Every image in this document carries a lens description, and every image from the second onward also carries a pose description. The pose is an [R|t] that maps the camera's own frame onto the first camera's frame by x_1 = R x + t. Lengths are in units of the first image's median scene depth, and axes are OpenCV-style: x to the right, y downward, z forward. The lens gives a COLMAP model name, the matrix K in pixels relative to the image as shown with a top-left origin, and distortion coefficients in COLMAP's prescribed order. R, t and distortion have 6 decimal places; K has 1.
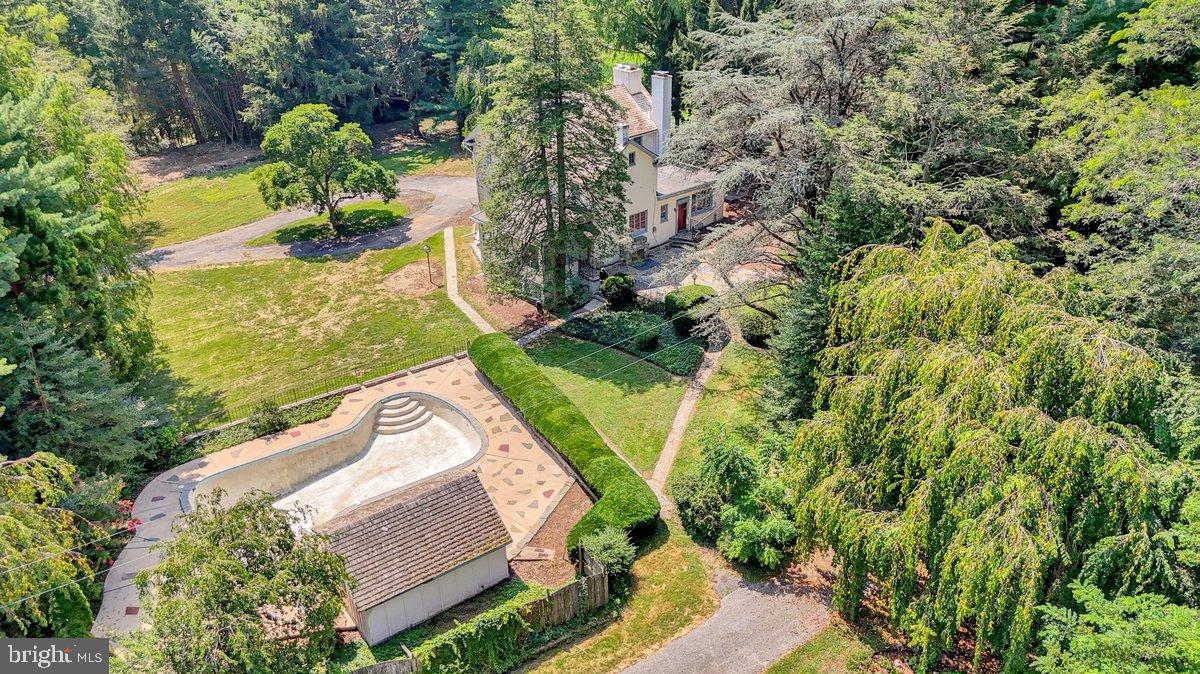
lens RADIAL K [[929.4, 0, 612.0], [0, 929.4, 335.1], [0, 0, 1]] dist [0.047732, -0.043972]
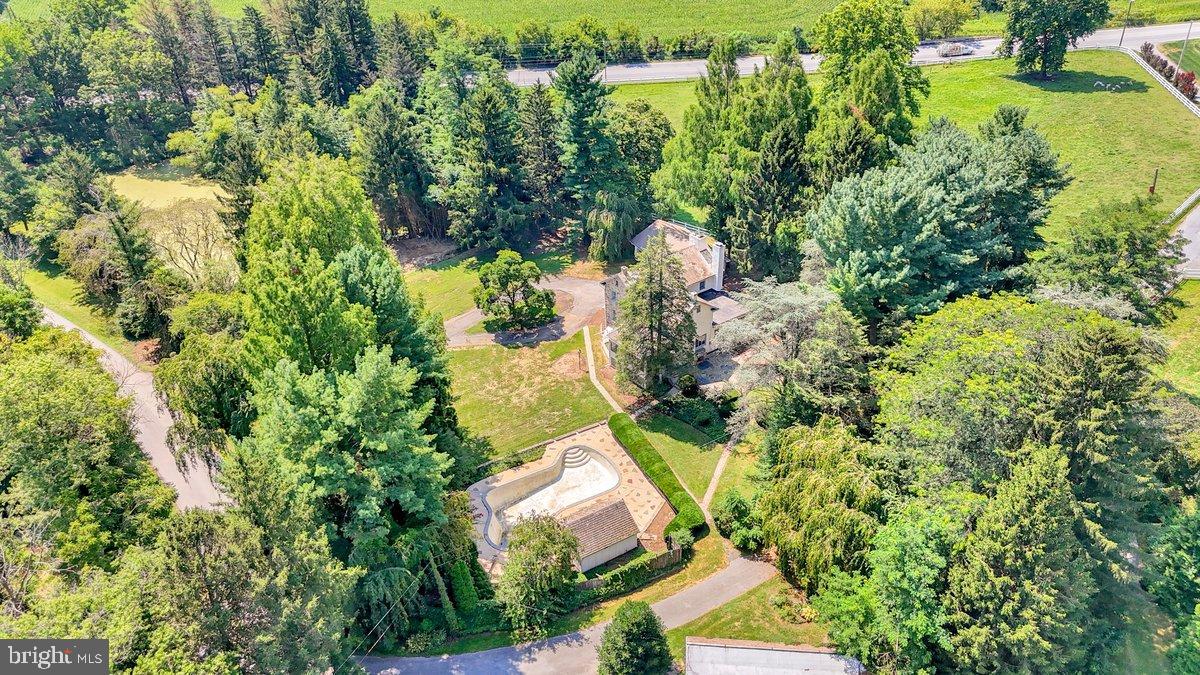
lens RADIAL K [[929.4, 0, 588.2], [0, 929.4, 332.0], [0, 0, 1]] dist [0.047732, -0.043972]
pose [[0.995240, 0.035032, -0.090945, -0.033944], [-0.029747, 0.997825, 0.058829, -0.319578], [0.092808, -0.055843, 0.994117, -1.007489]]
